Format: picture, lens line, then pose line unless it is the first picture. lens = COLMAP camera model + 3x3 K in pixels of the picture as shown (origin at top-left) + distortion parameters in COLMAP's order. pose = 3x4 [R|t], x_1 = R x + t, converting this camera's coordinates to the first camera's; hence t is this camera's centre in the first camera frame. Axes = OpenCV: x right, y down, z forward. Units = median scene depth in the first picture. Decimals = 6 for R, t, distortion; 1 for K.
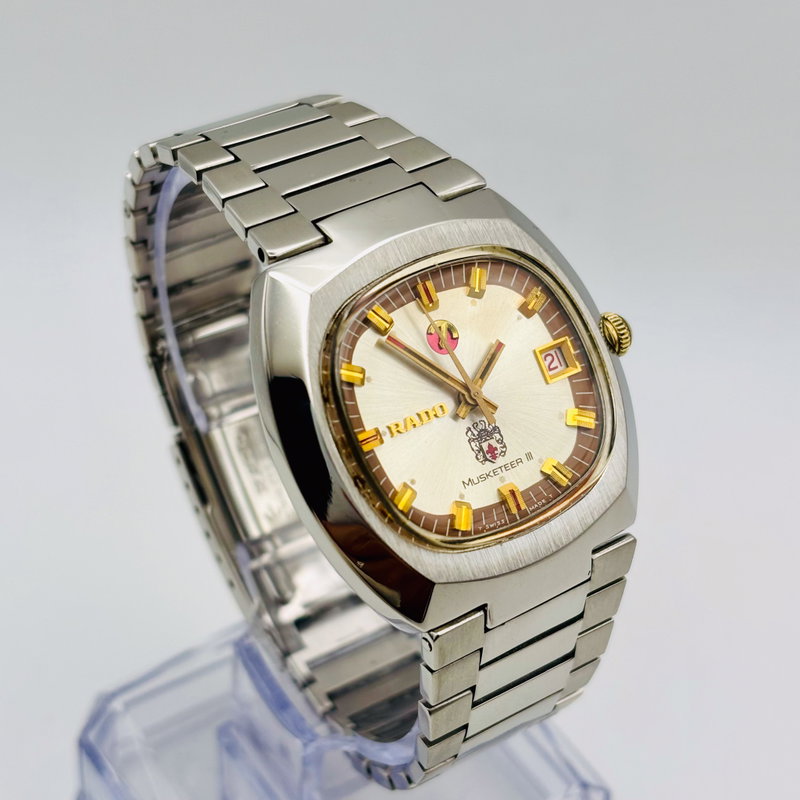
lens RADIAL K [[1679.5, 0, 399.8], [0, 1679.5, 399.2], [0, 0, 1]] dist [0.455623, 0.000000]
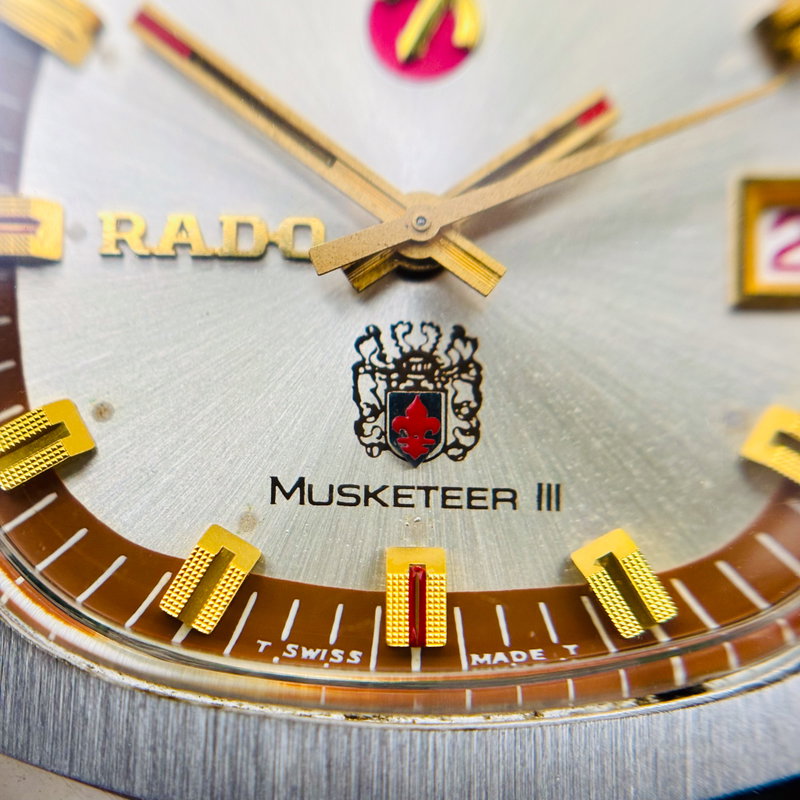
lens RADIAL K [[1679.5, 0, 376.6], [0, 1679.5, 428.8], [0, 0, 1]] dist [0.455623, 0.000000]
pose [[0.807543, 0.324449, -0.492552, 0.192562], [-0.347651, 0.936452, 0.046873, 0.019169], [0.476459, 0.133384, 0.869020, 0.720072]]
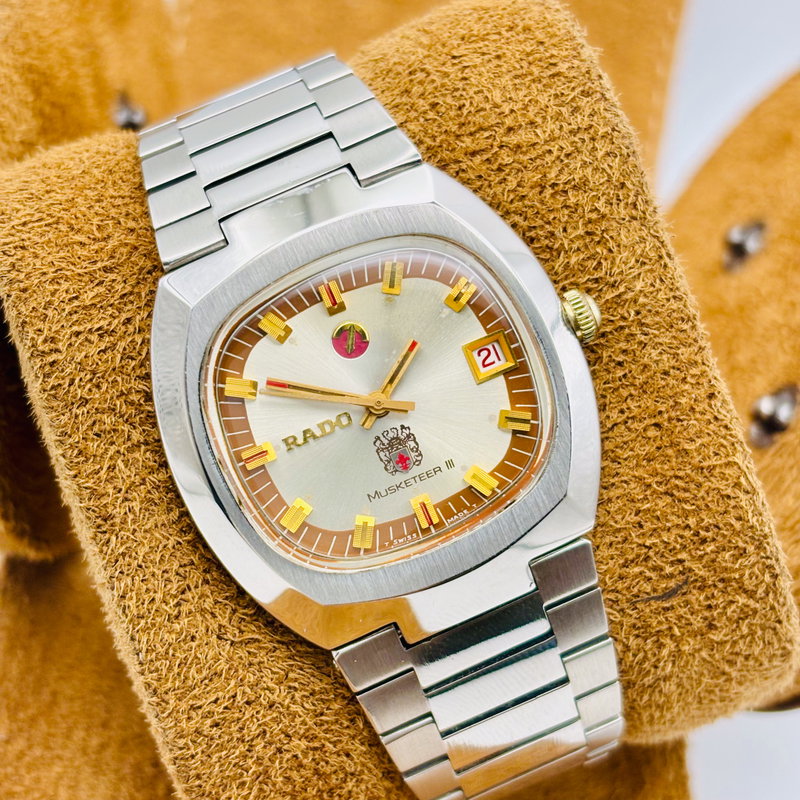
lens RADIAL K [[1679.5, 0, 397.8], [0, 1679.5, 396.9], [0, 0, 1]] dist [0.455623, 0.000000]
pose [[0.915843, 0.013199, -0.401320, 0.419699], [0.051338, 0.987408, 0.149630, -0.142318], [0.398242, -0.157641, 0.903633, 0.151426]]
